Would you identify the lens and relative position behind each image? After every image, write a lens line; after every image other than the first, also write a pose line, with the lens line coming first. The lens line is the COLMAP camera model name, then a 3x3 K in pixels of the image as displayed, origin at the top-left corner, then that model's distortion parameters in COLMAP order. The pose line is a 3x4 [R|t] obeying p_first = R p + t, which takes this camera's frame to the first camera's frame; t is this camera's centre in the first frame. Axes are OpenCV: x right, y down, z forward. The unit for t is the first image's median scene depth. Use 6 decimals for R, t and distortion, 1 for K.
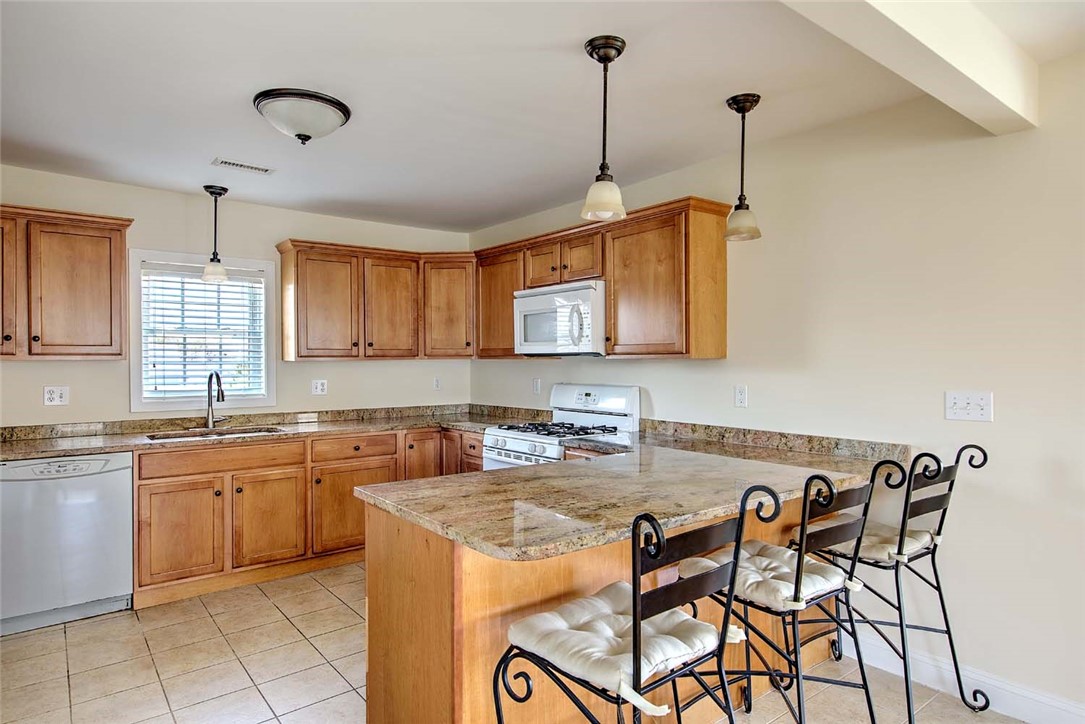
lens RADIAL K [[628.4, 0, 545.9], [0, 628.4, 361.1], [0, 0, 1]] dist [0.014702, -0.001637]
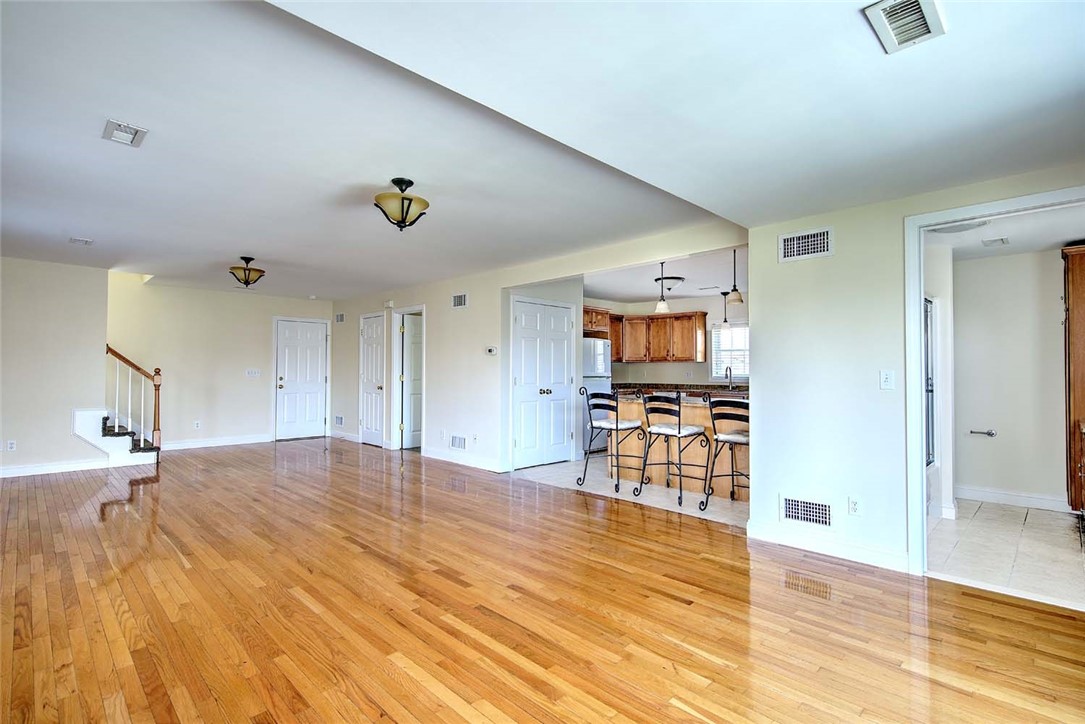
lens RADIAL K [[510.9, 0, 547.4], [0, 510.9, 362.9], [0, 0, 1]] dist [0.011066, -0.000434]
pose [[0.116915, -0.011457, -0.993076, 1.420523], [-0.006365, 0.999904, -0.012285, 0.033174], [0.993121, 0.007757, 0.116831, 0.073207]]
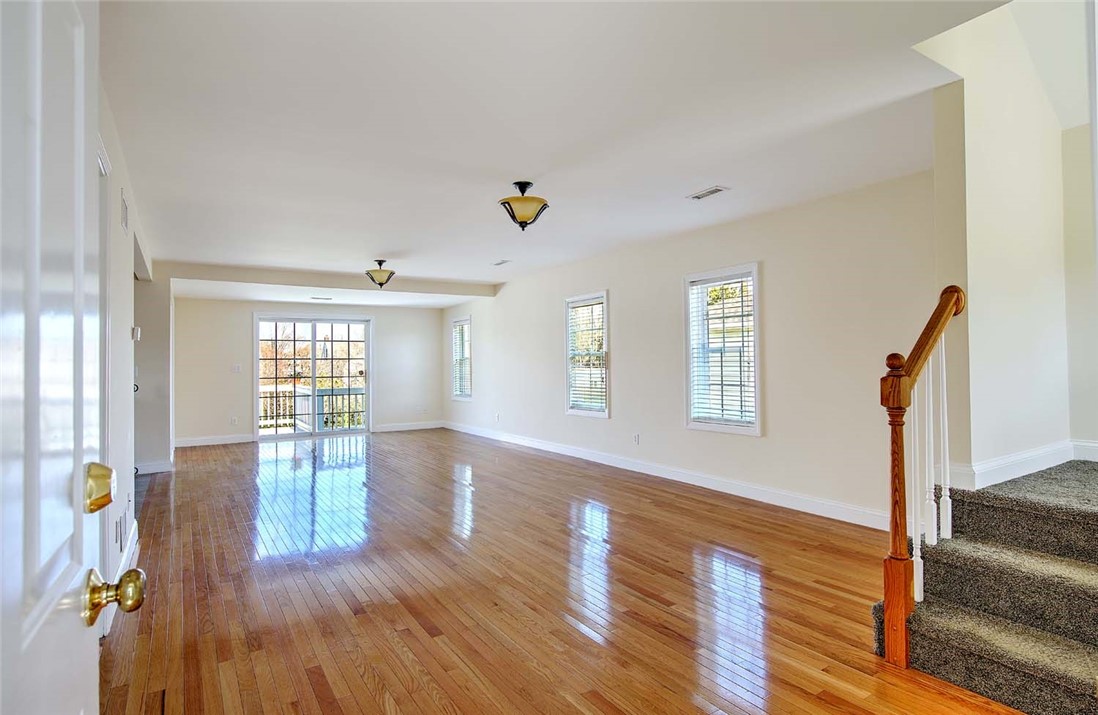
lens RADIAL K [[562.6, 0, 552.8], [0, 562.6, 359.3], [0, 0, 1]] dist [0.011190, -0.000501]
pose [[0.095621, 0.007266, 0.995391, -1.081431], [0.013131, 0.999877, -0.008560, 0.038249], [-0.995331, 0.013889, 0.095514, -0.743159]]
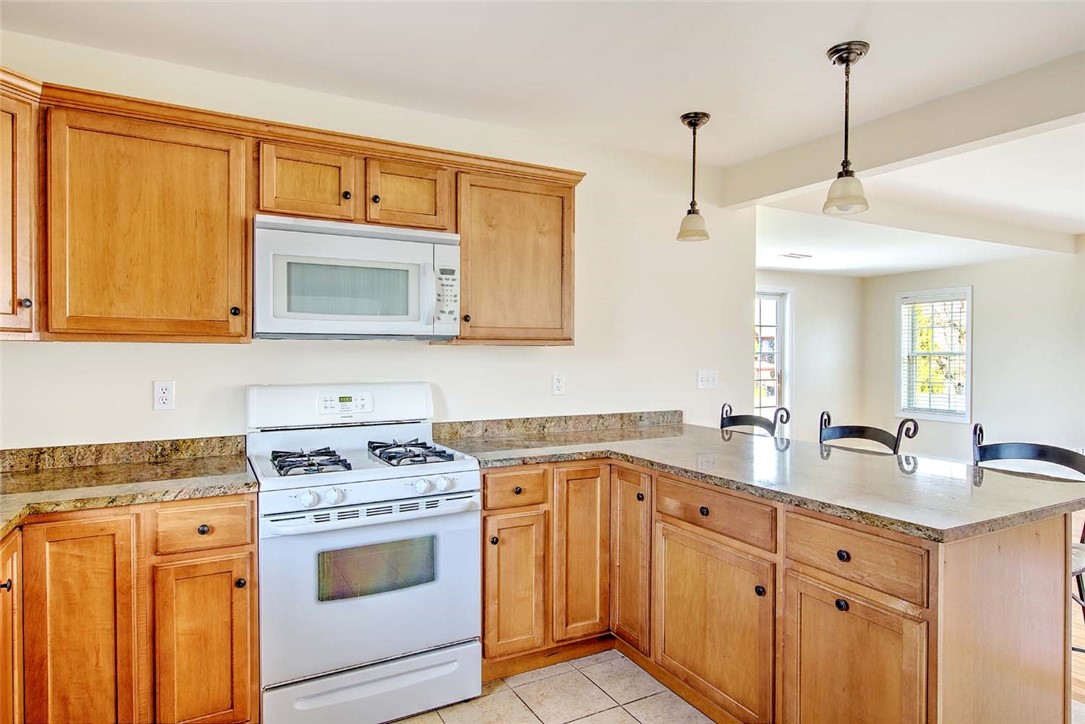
lens RADIAL K [[628.4, 0, 545.9], [0, 628.4, 361.1], [0, 0, 1]] dist [0.014702, -0.001637]
pose [[0.169273, -0.010812, 0.985510, -0.581297], [-0.000285, 0.999939, 0.011020, 0.007207], [-0.985569, -0.002146, 0.169260, 0.733396]]
